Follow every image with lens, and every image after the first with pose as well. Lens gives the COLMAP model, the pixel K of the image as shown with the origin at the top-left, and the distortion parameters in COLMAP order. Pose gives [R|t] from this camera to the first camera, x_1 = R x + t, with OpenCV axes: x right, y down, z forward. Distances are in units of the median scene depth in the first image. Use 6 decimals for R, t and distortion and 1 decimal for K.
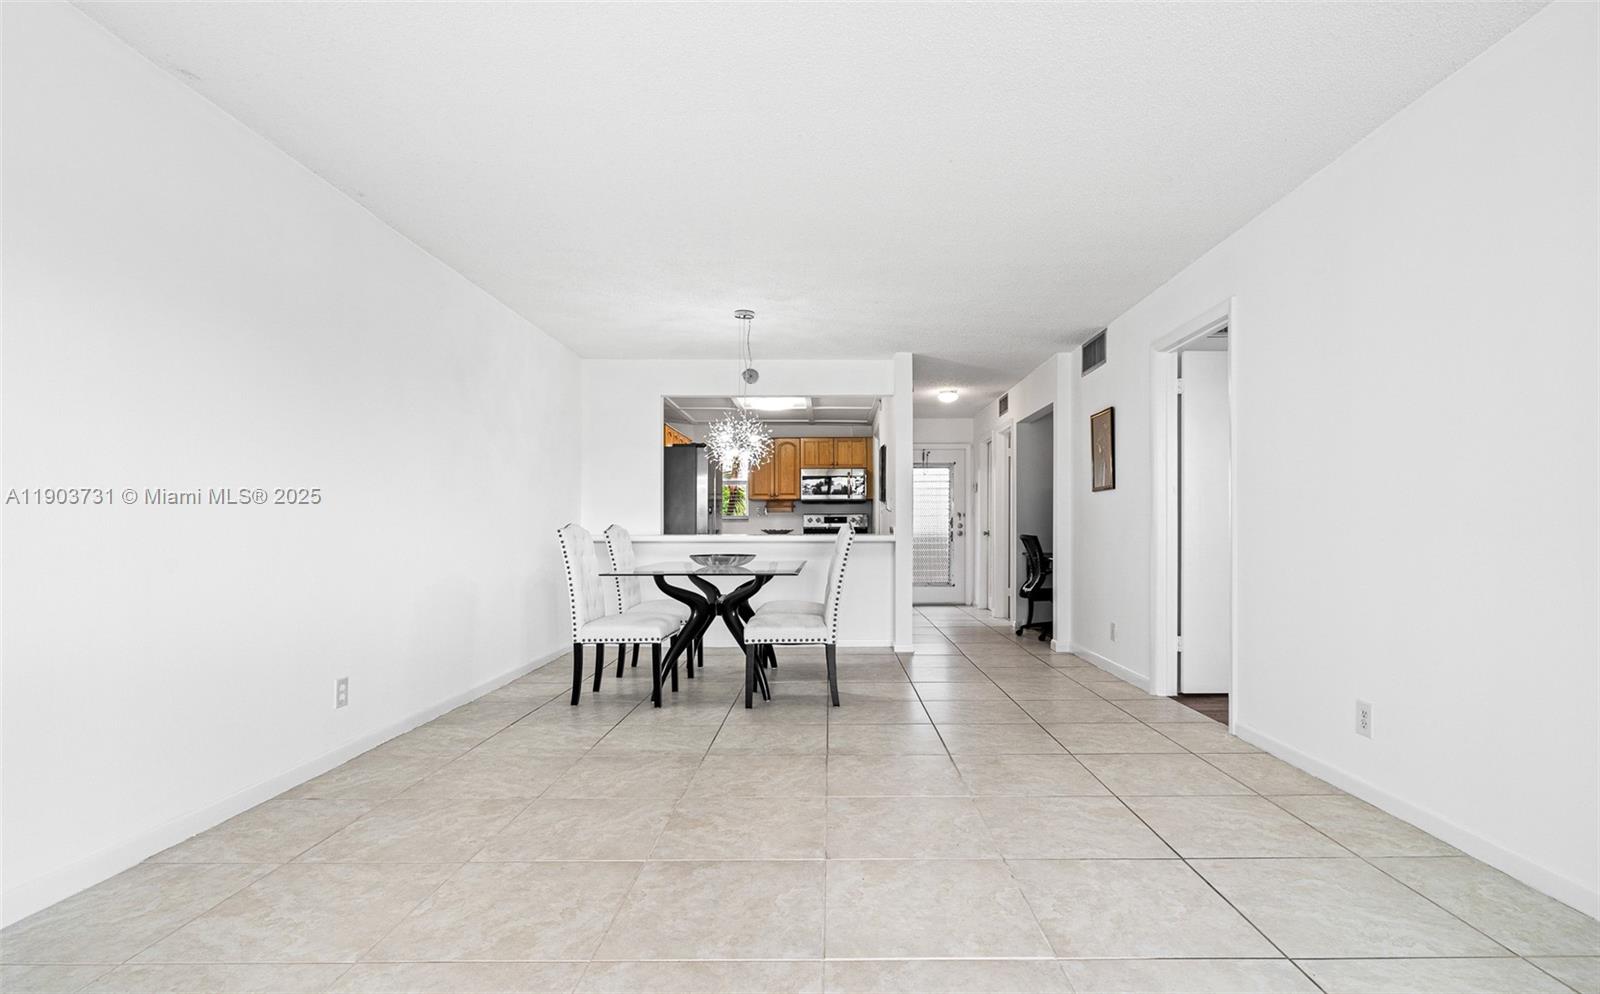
lens RADIAL K [[698.7, 0, 806.2], [0, 698.7, 529.9], [0, 0, 1]] dist [-0.001344, -0.000088]
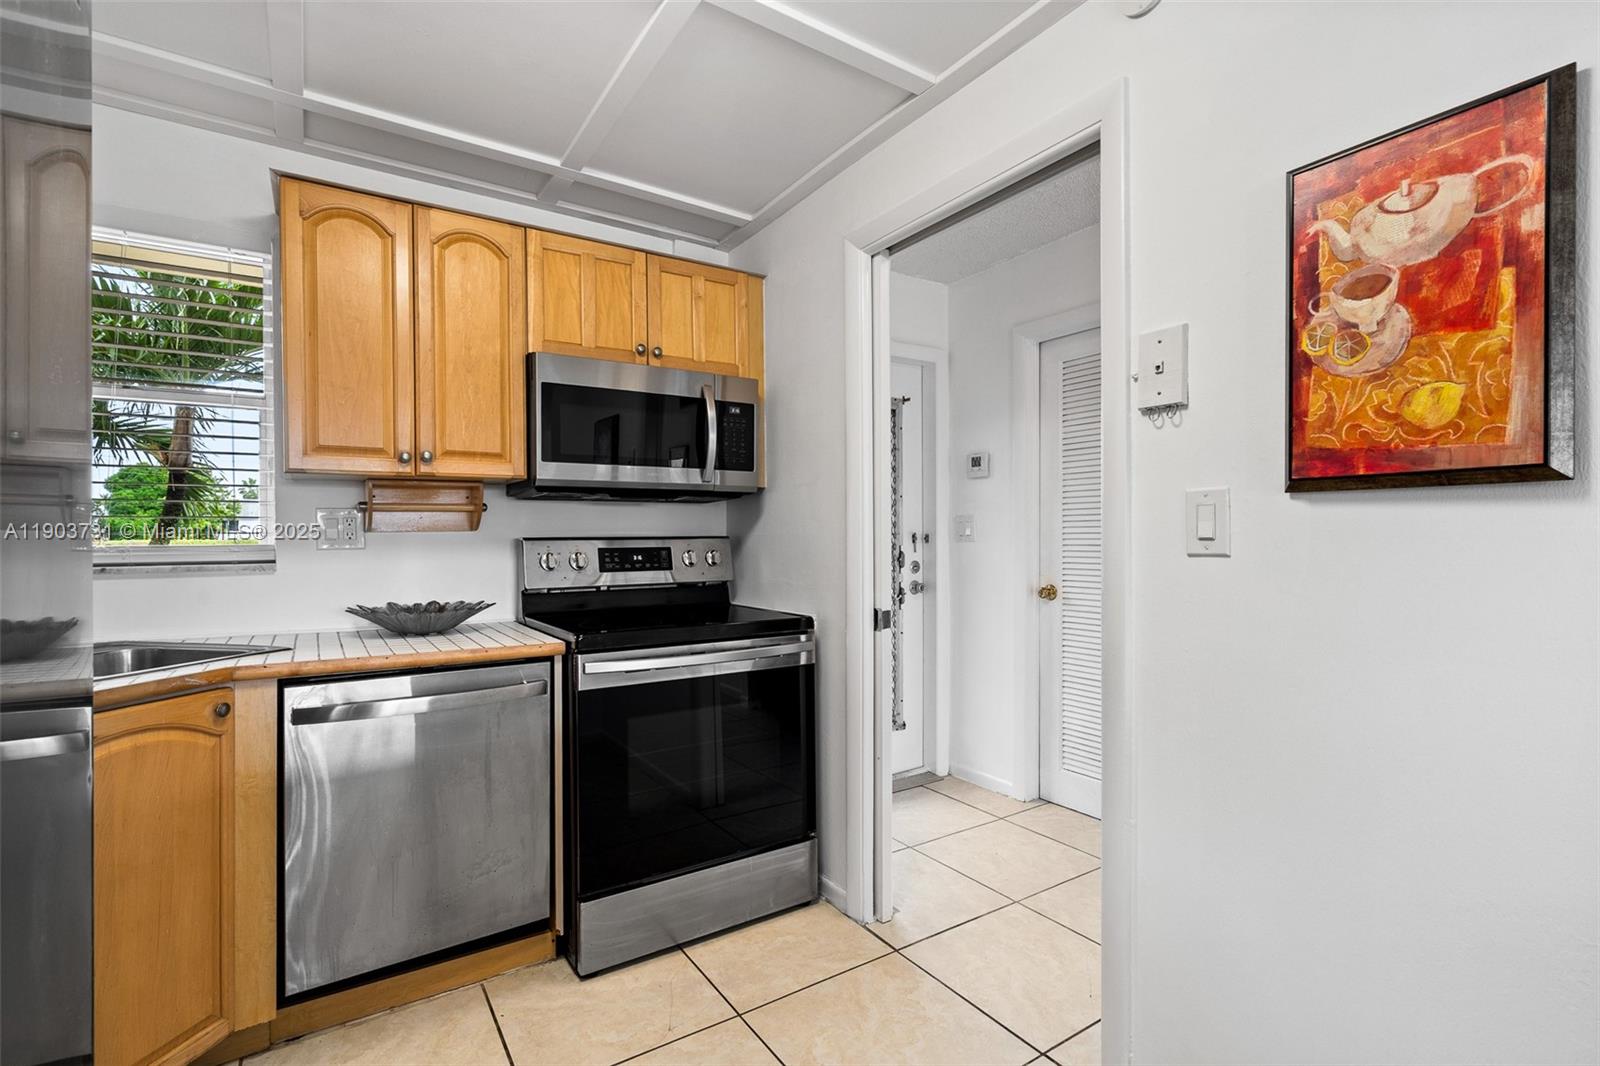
lens RADIAL K [[703.3, 0, 676.3], [0, 703.3, 537.9], [0, 0, 1]] dist [-0.000136, 0.000032]
pose [[0.868066, -0.003835, 0.496434, -0.083140], [0.003000, 0.999992, 0.002480, -0.023279], [-0.496440, -0.000664, 0.868071, 0.742804]]
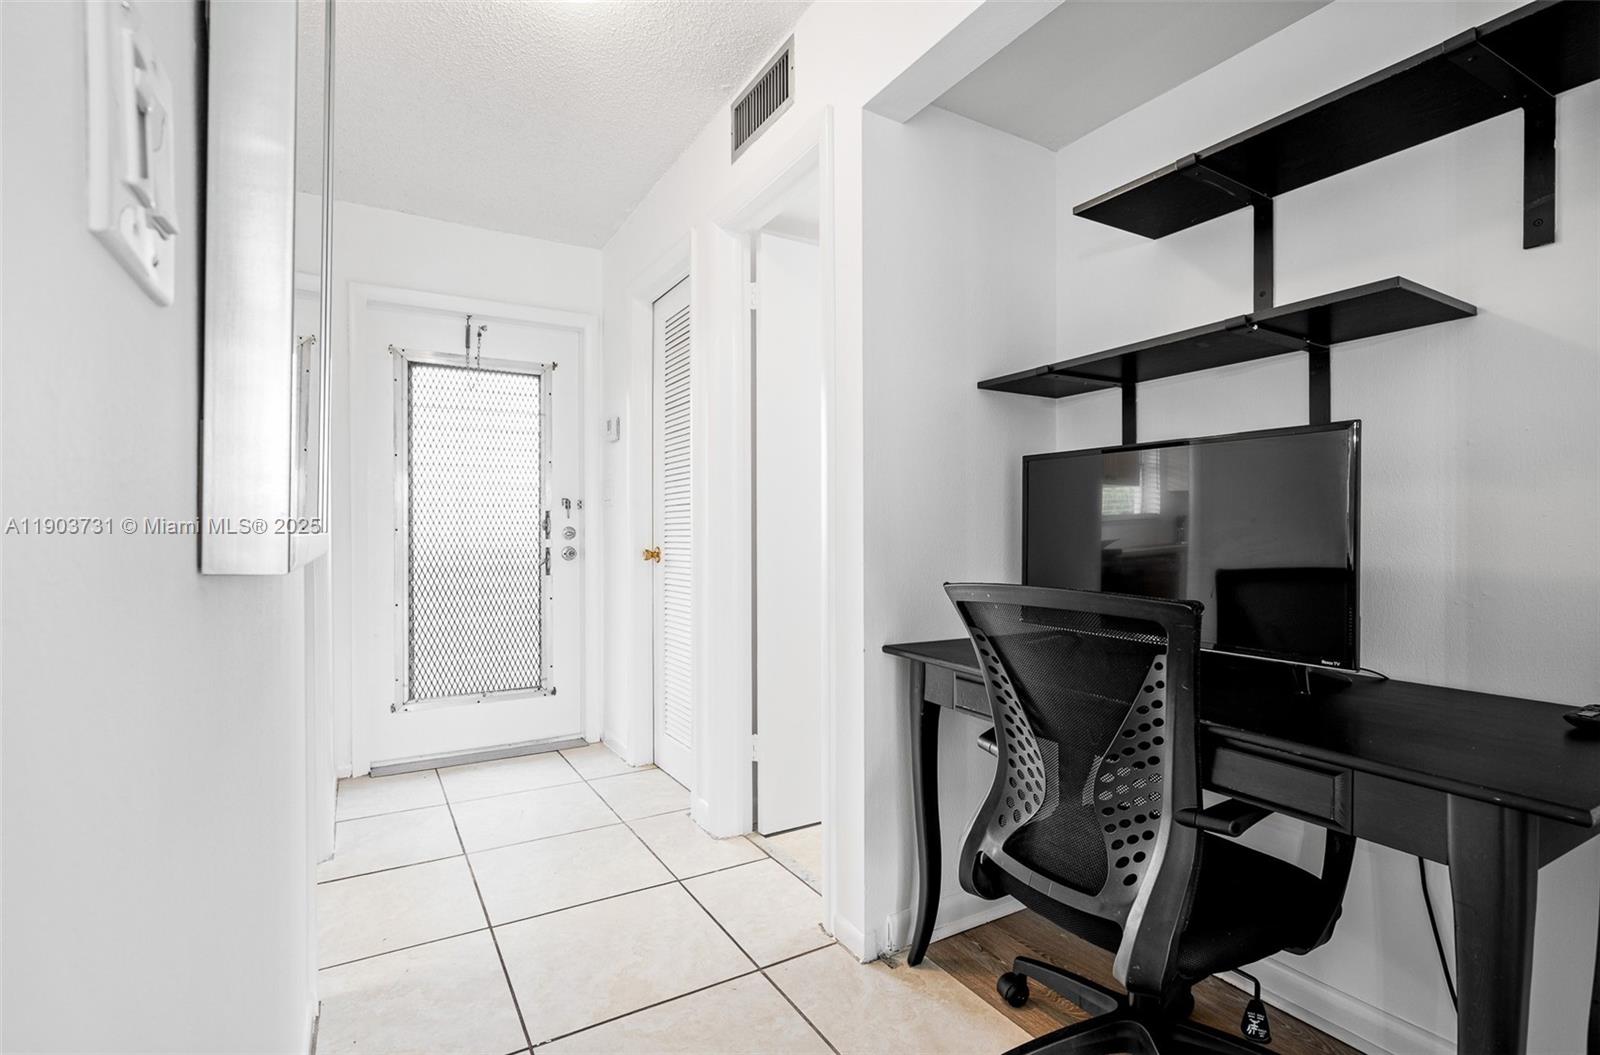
lens RADIAL K [[696.3, 0, 718.8], [0, 696.3, 533.3], [0, 0, 1]] dist [-0.000180, 0.000065]
pose [[0.882832, -0.002508, 0.469681, 0.116054], [0.003720, 0.999992, -0.001652, -0.004782], [-0.469673, 0.003206, 0.882834, 0.636893]]
